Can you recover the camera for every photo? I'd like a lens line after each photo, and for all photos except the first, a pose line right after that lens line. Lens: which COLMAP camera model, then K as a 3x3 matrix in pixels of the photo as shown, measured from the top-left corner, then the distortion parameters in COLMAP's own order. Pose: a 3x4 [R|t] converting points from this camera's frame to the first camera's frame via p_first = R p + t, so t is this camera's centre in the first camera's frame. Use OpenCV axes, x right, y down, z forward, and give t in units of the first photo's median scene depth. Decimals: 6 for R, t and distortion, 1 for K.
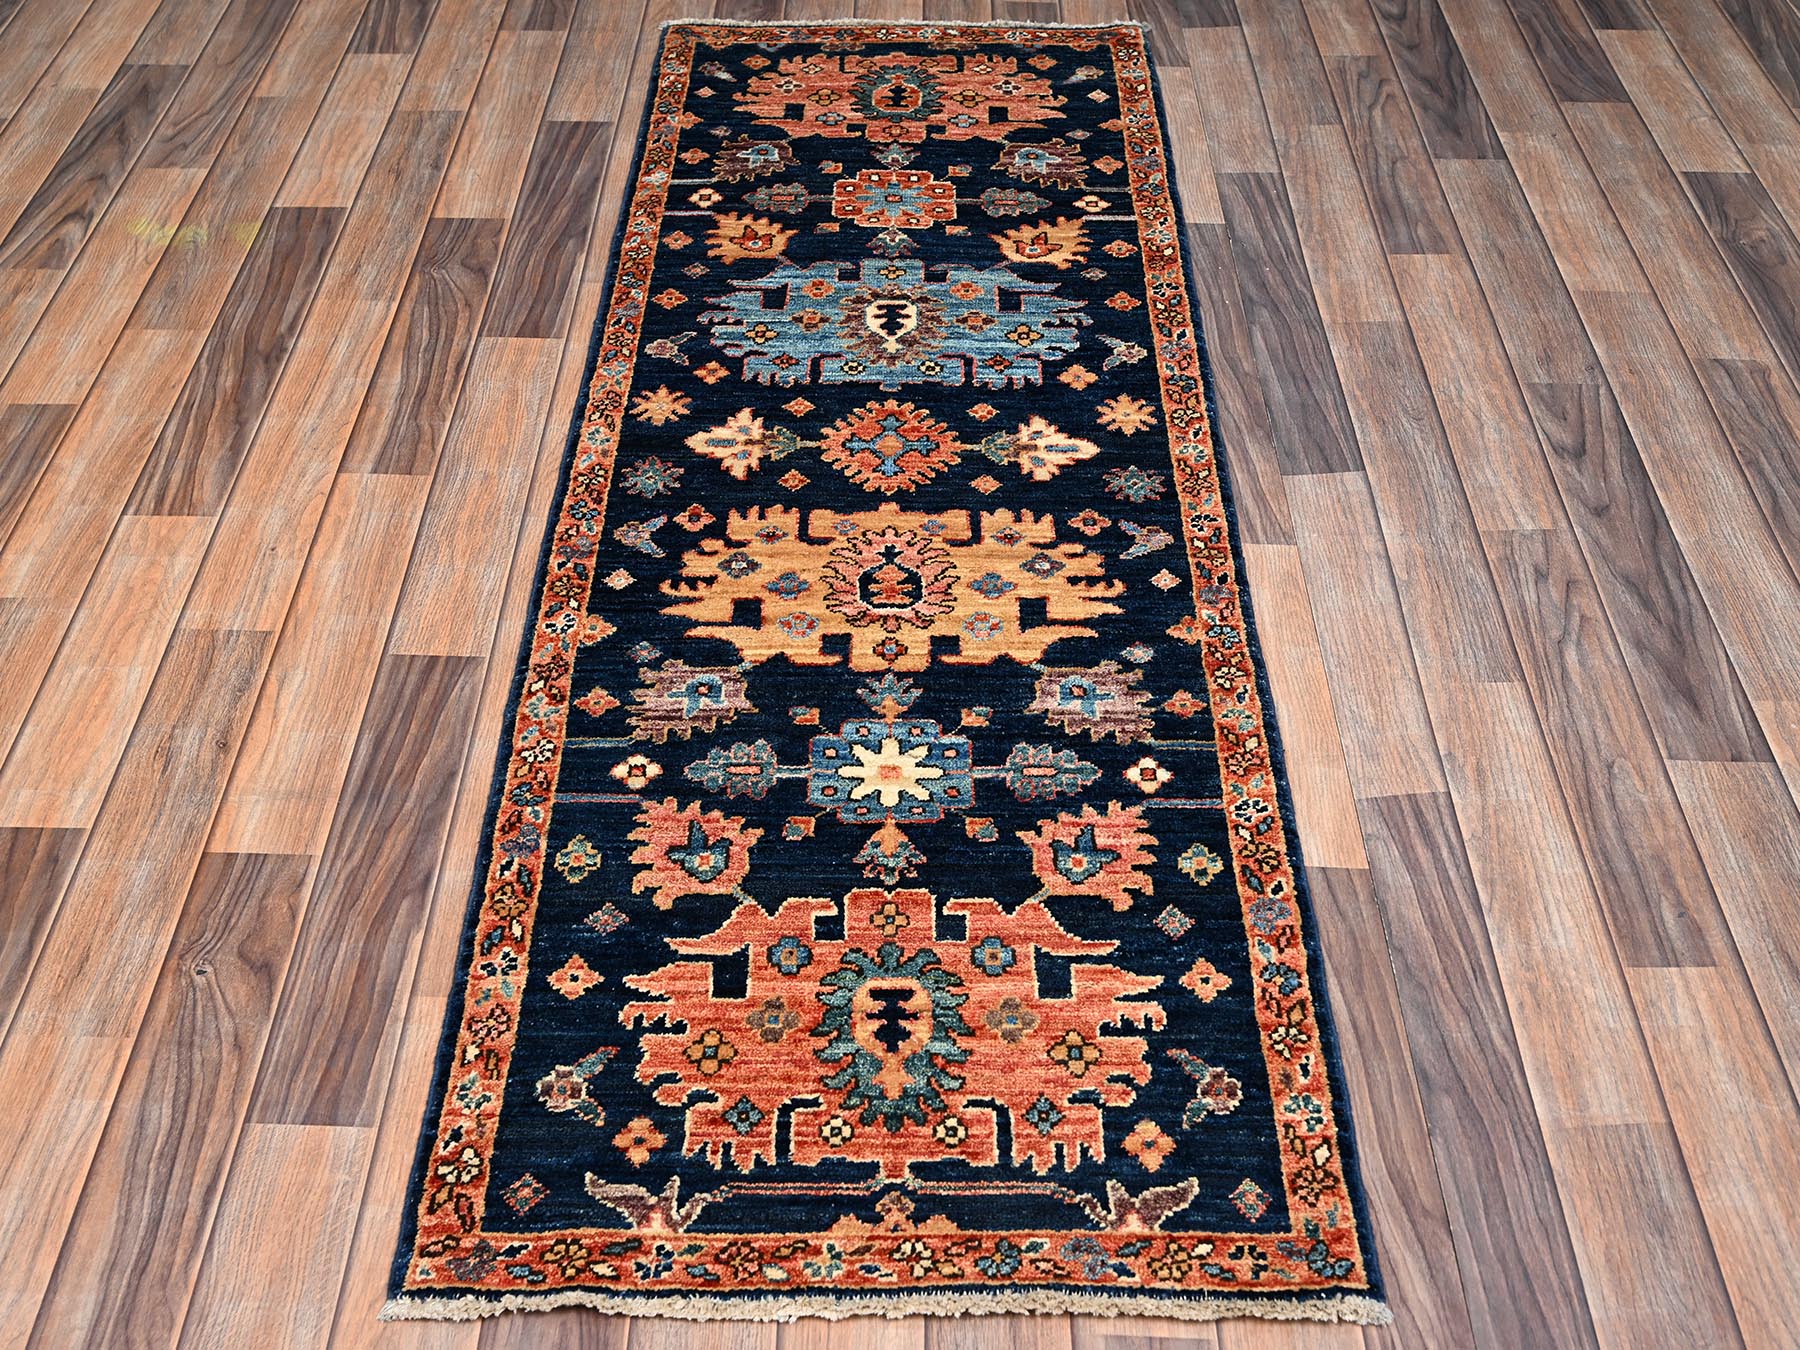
lens RADIAL K [[1192.1, 0, 900.0], [0, 1192.1, 675.0], [0, 0, 1]] dist [-0.002166, -0.000646]
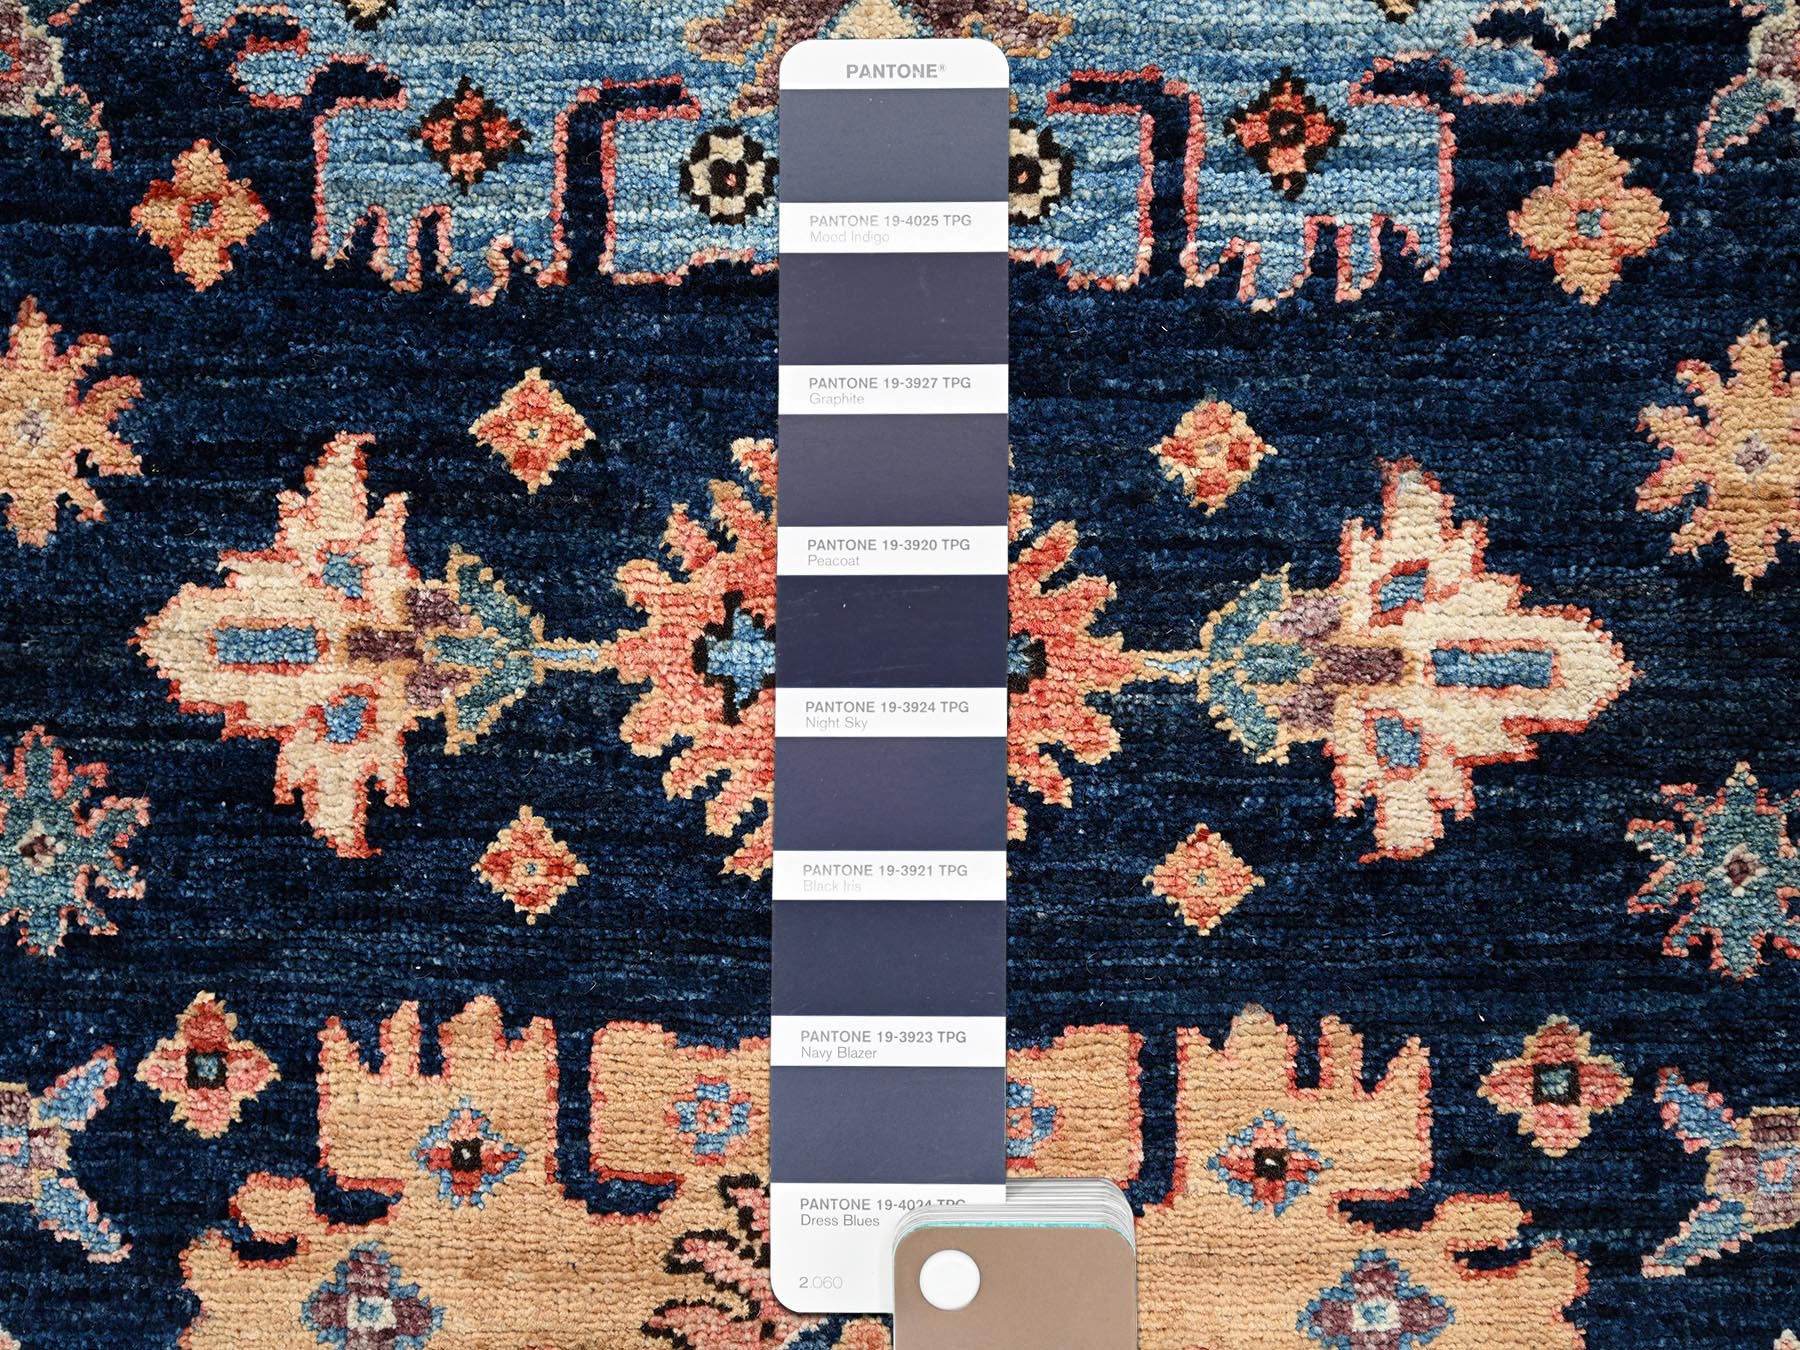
lens RADIAL K [[1537.3, 0, 900.0], [0, 1537.3, 675.0], [0, 0, 1]] dist [0.000556, -0.008691]
pose [[0.999265, 0.004798, -0.038044, 0.012931], [0.020426, 0.773067, 0.633996, -0.413766], [0.032452, -0.634306, 0.772400, 0.717123]]
